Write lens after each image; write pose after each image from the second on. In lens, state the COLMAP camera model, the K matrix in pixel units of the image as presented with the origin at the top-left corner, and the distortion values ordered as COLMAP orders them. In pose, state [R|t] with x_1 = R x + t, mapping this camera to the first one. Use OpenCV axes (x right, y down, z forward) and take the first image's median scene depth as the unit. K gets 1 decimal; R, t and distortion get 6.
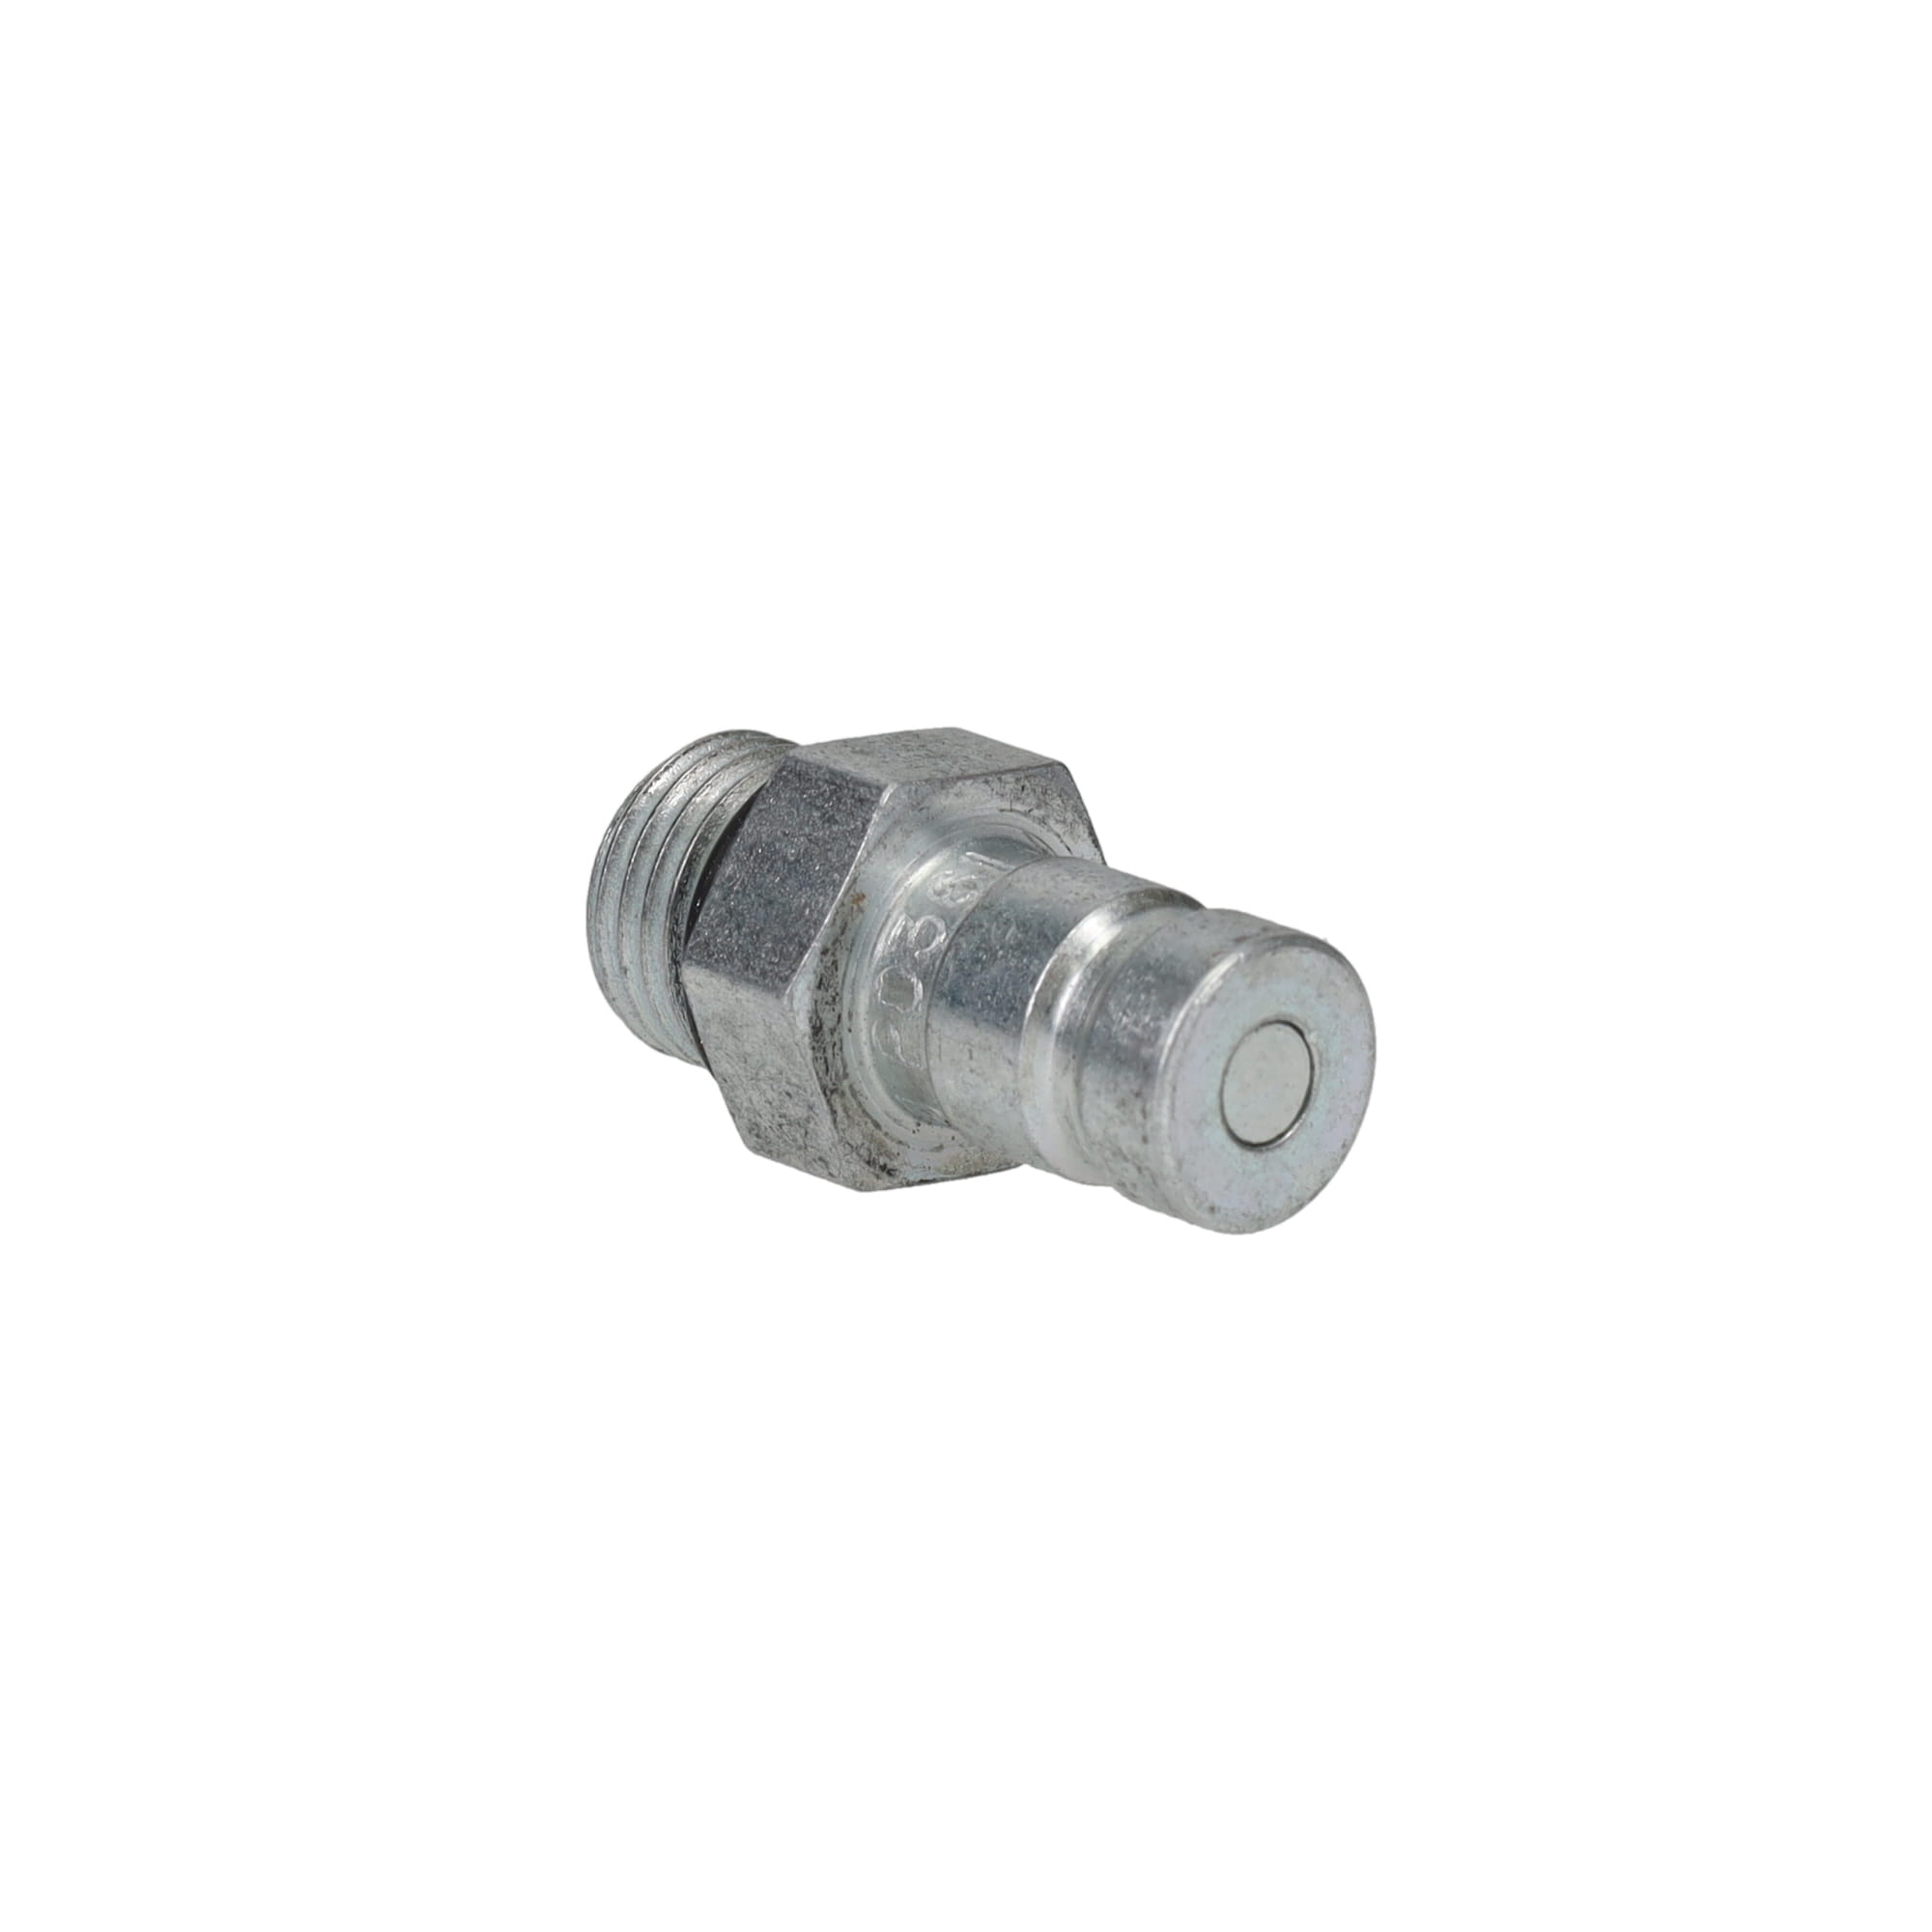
lens RADIAL K [[13272.7, 0, 966.0], [0, 13272.7, 966.0], [0, 0, 1]] dist [0.301203, 2.678174]
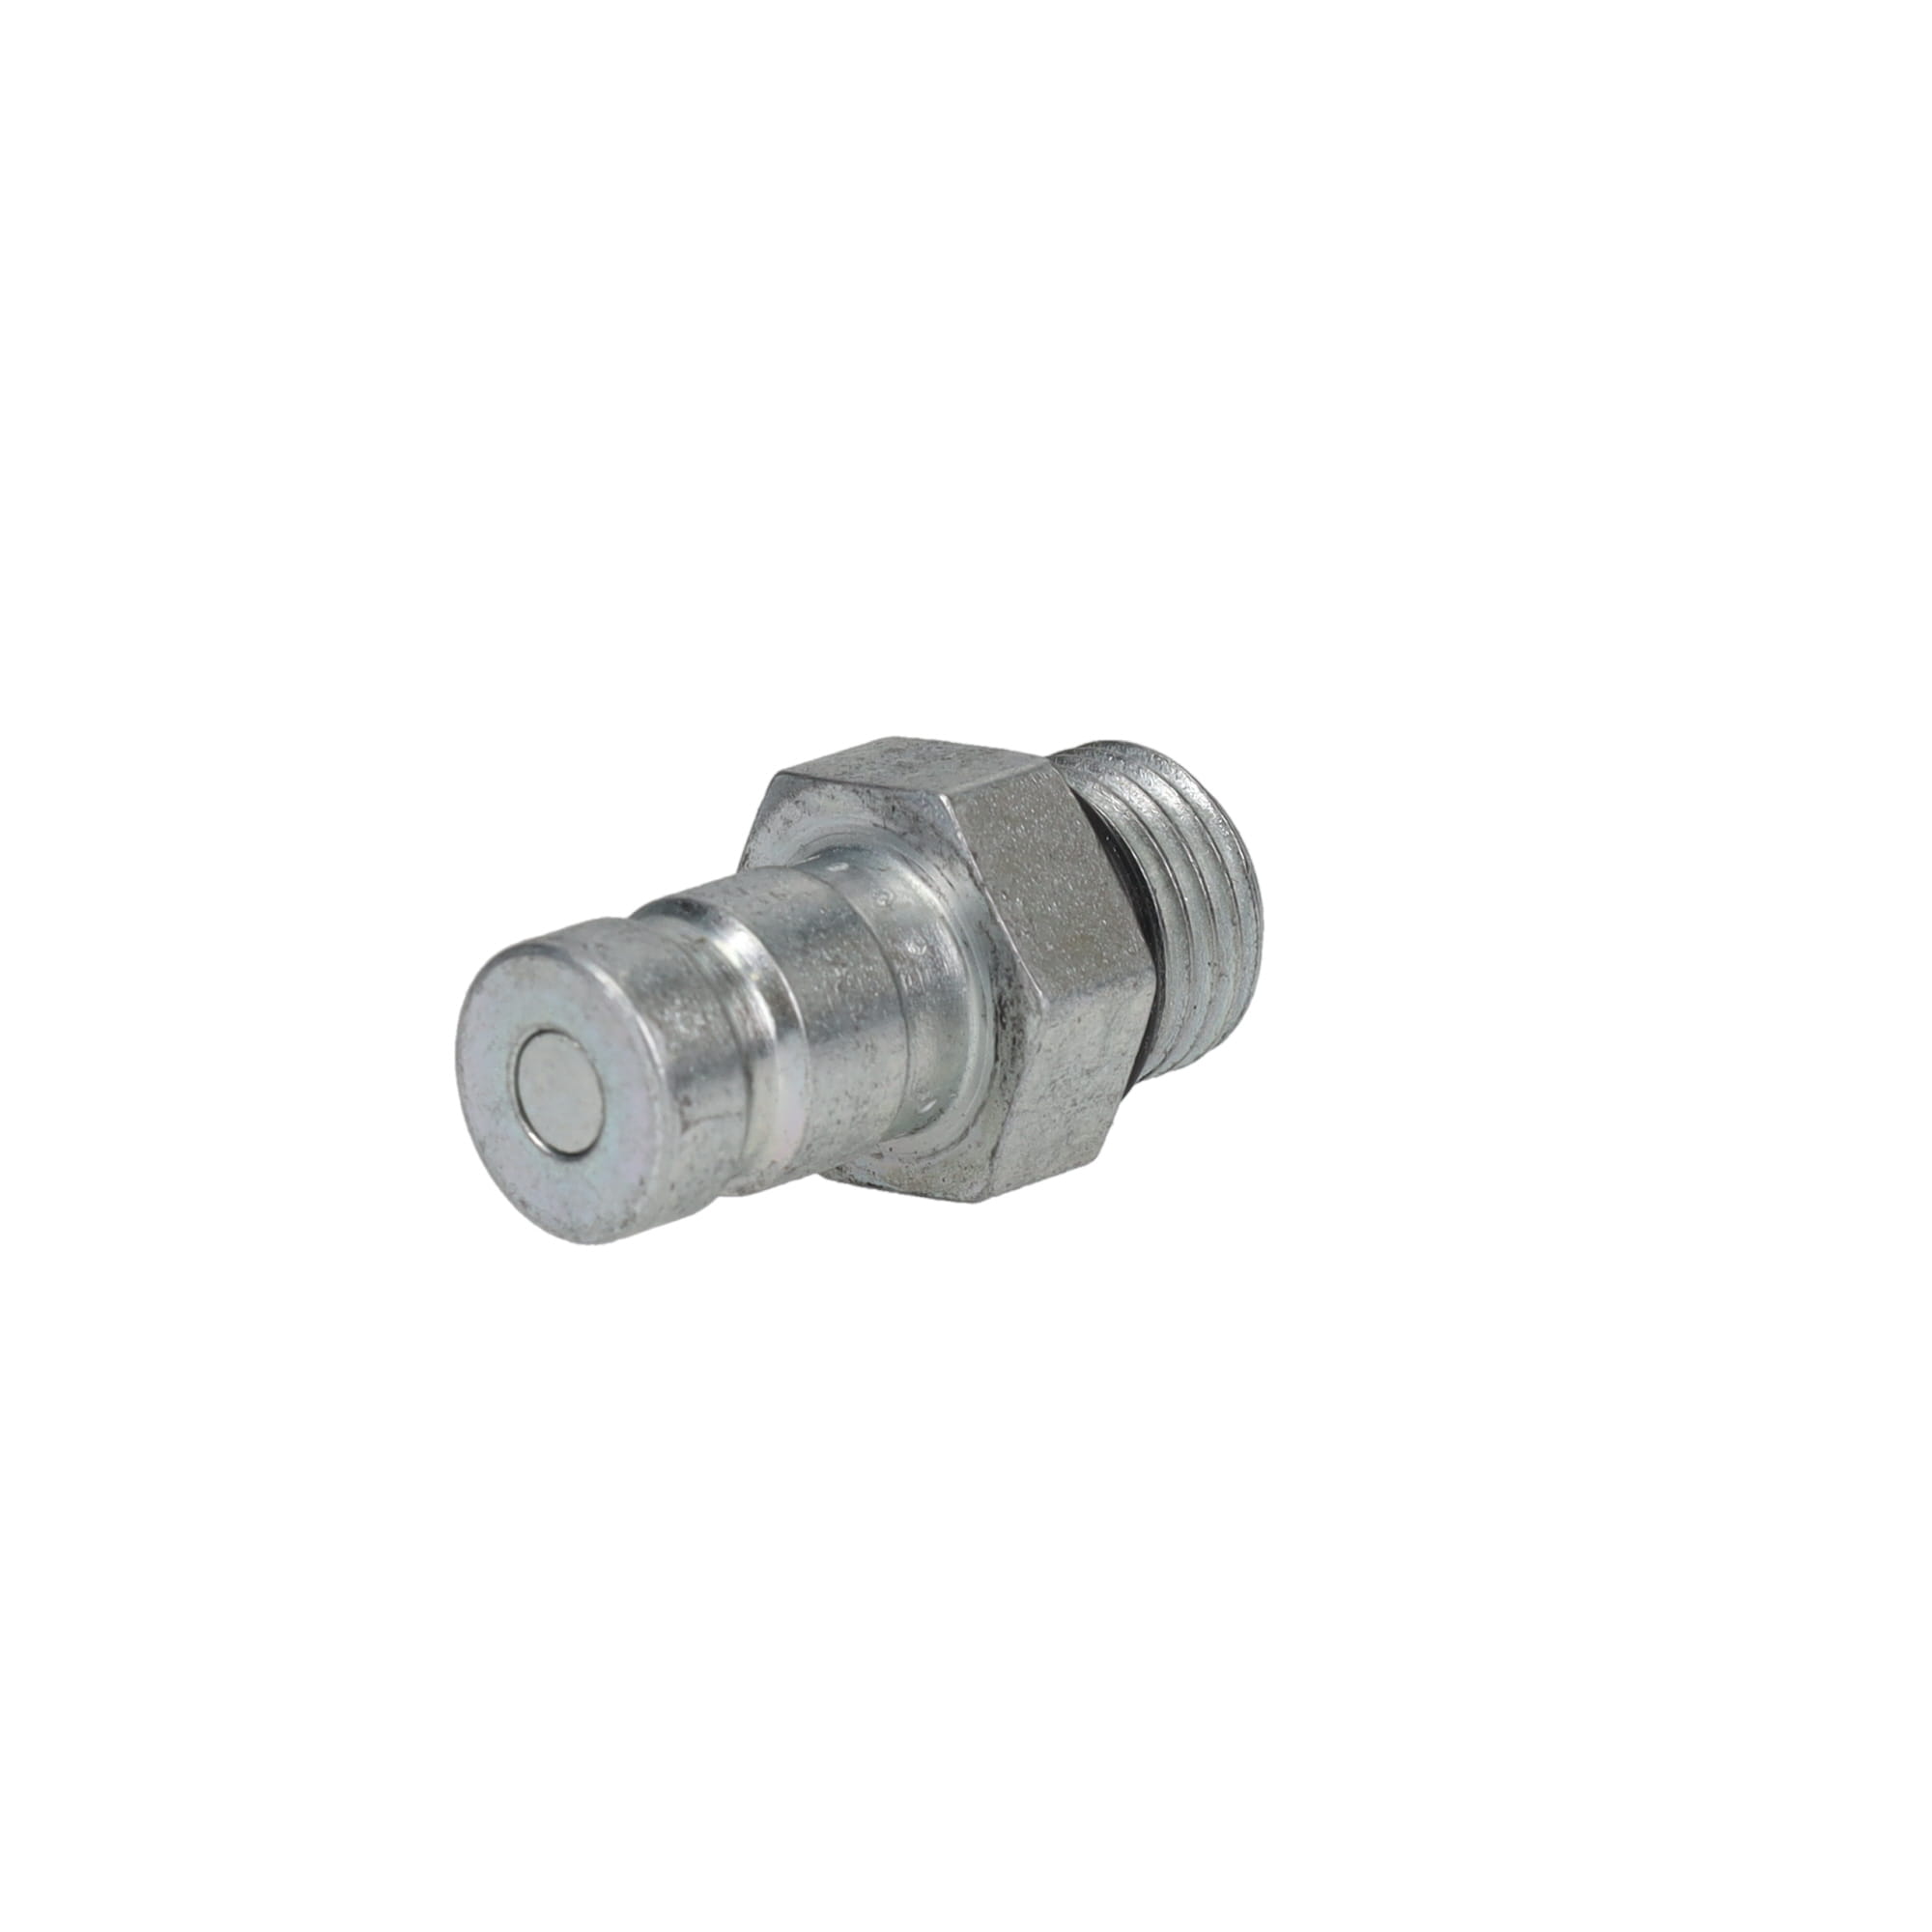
lens RADIAL K [[13272.7, 0, 966.0], [0, 13272.7, 966.0], [0, 0, 1]] dist [0.301203, 2.678174]
pose [[0.013485, 0.151240, -0.988405, 1.001246], [-0.151545, 0.977385, 0.147486, -0.151239], [0.988358, 0.147799, 0.036100, 0.987659]]
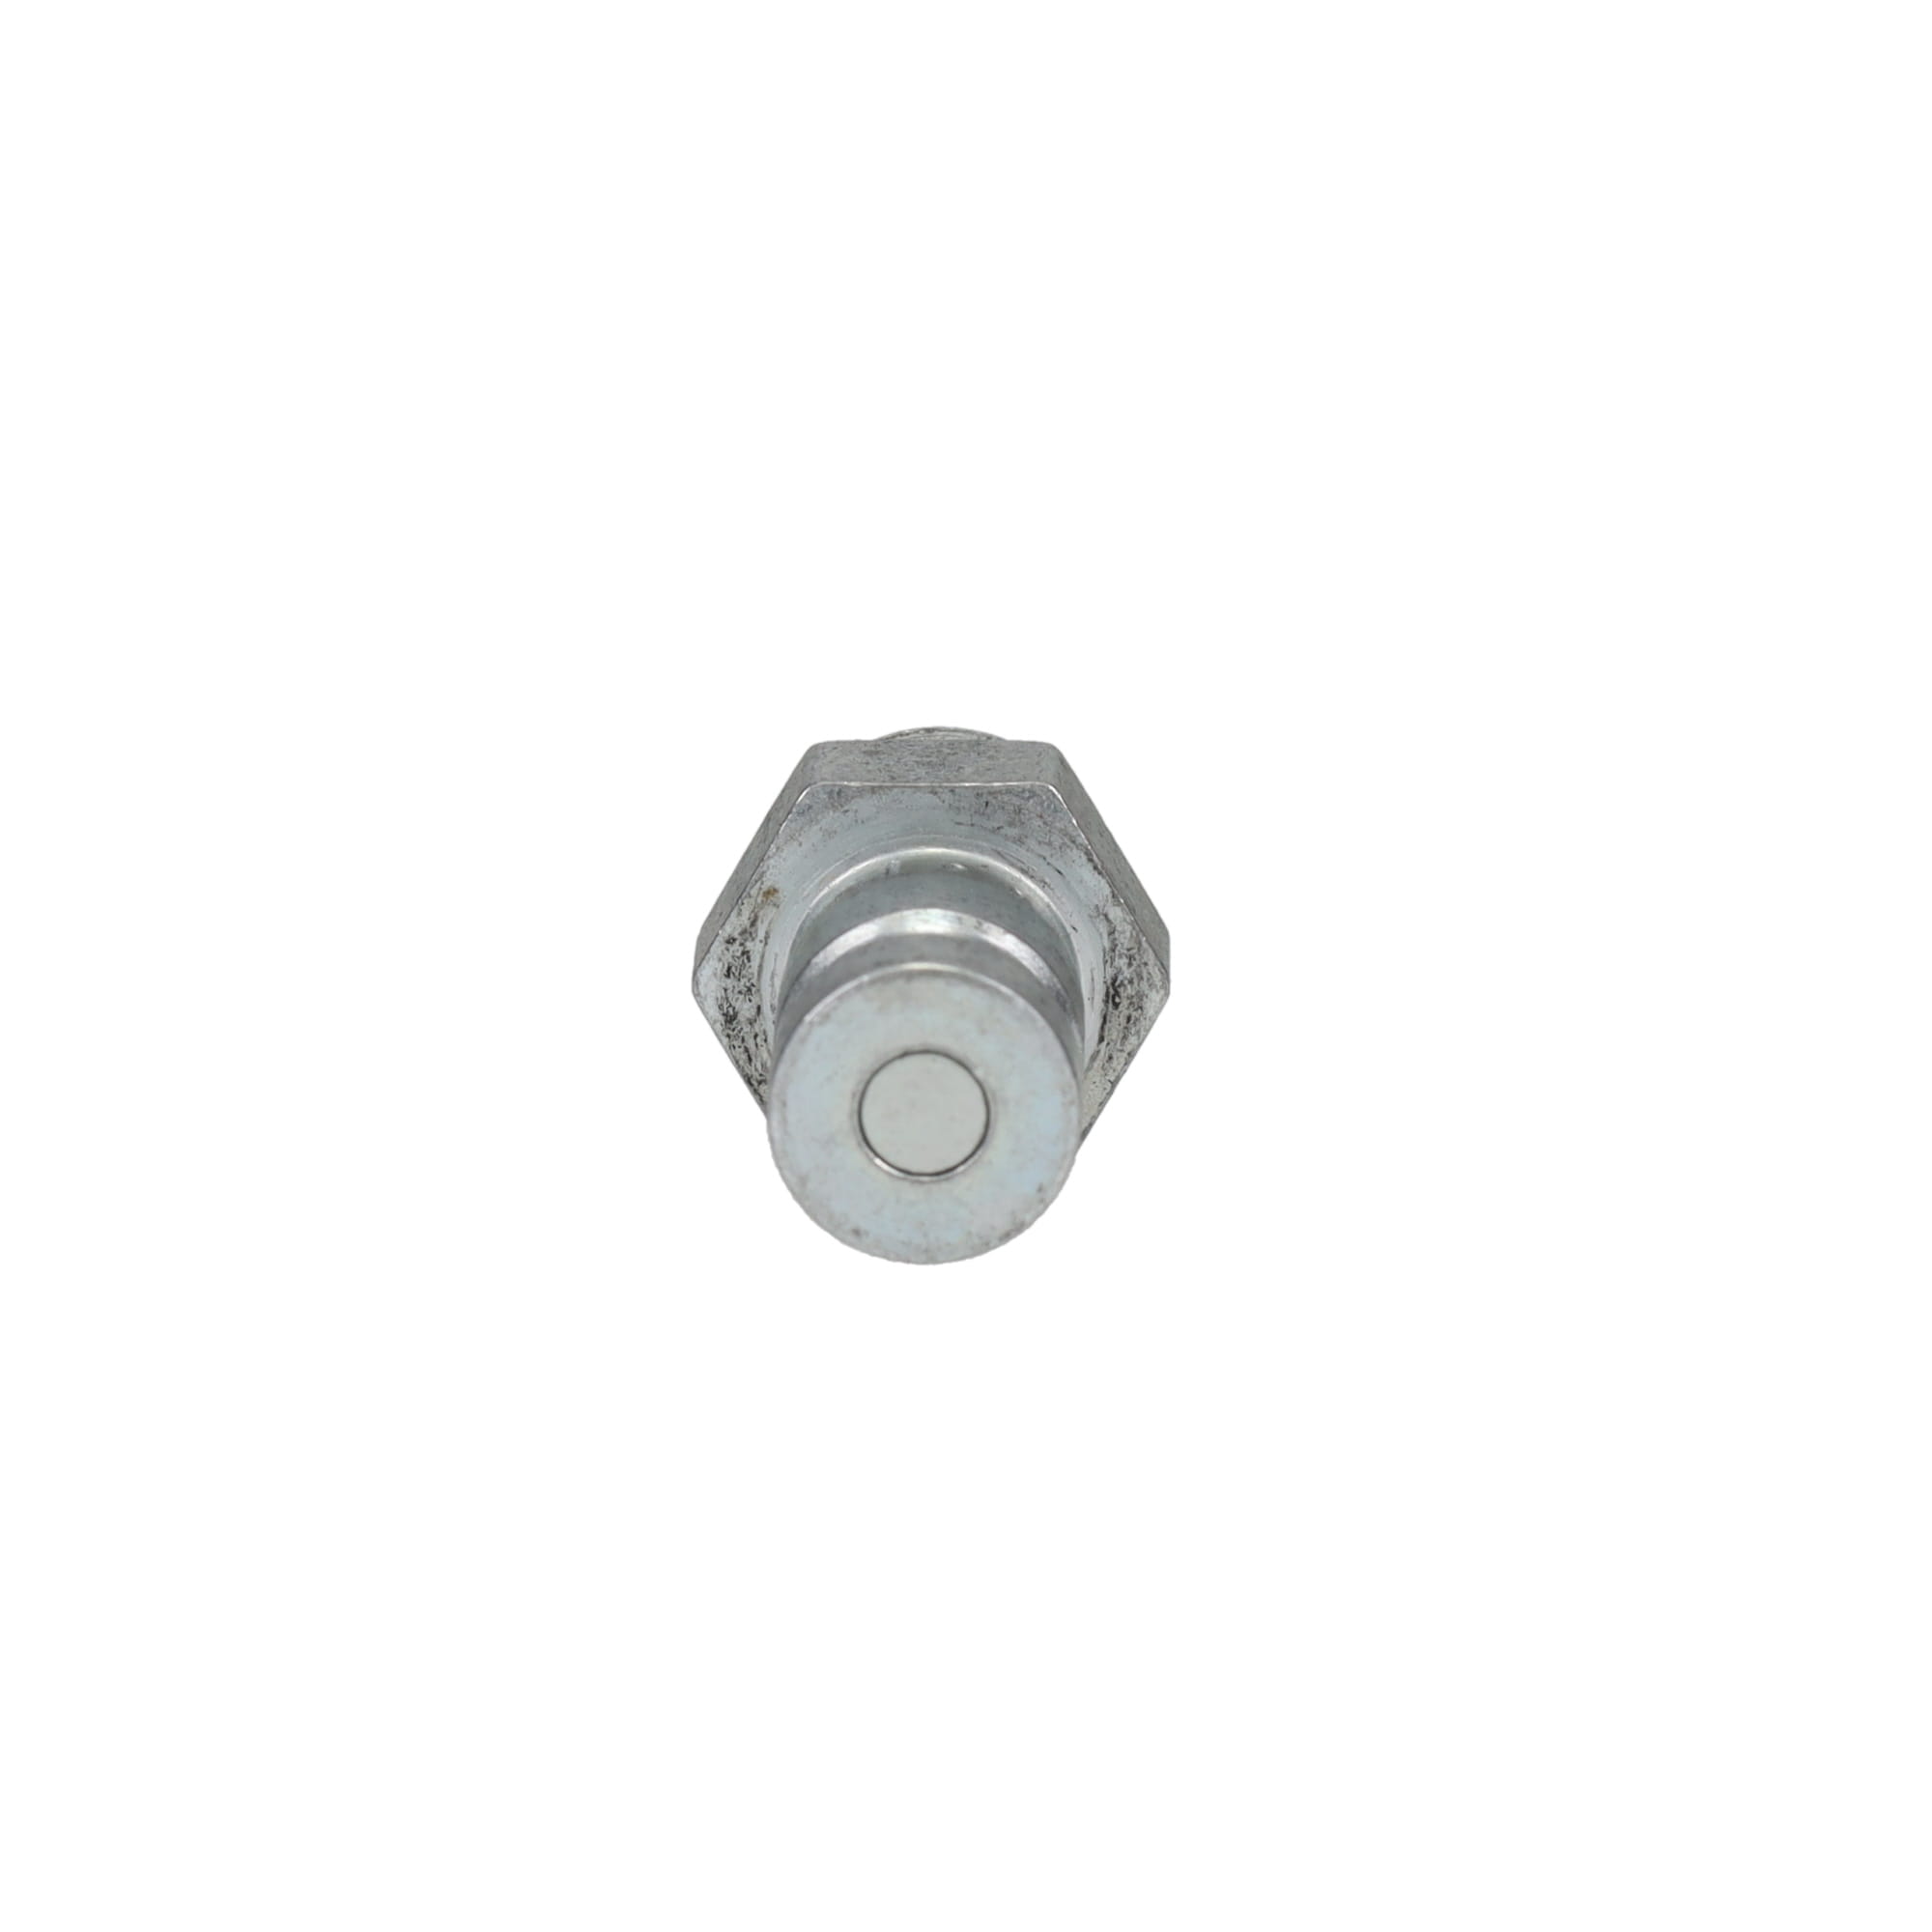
lens RADIAL K [[13272.7, 0, 966.0], [0, 13272.7, 966.0], [0, 0, 1]] dist [0.301203, 2.678174]
pose [[0.710022, 0.105451, -0.696239, 0.707585], [-0.106198, 0.993451, 0.042166, -0.043799], [0.696126, 0.044000, 0.716570, 0.292654]]
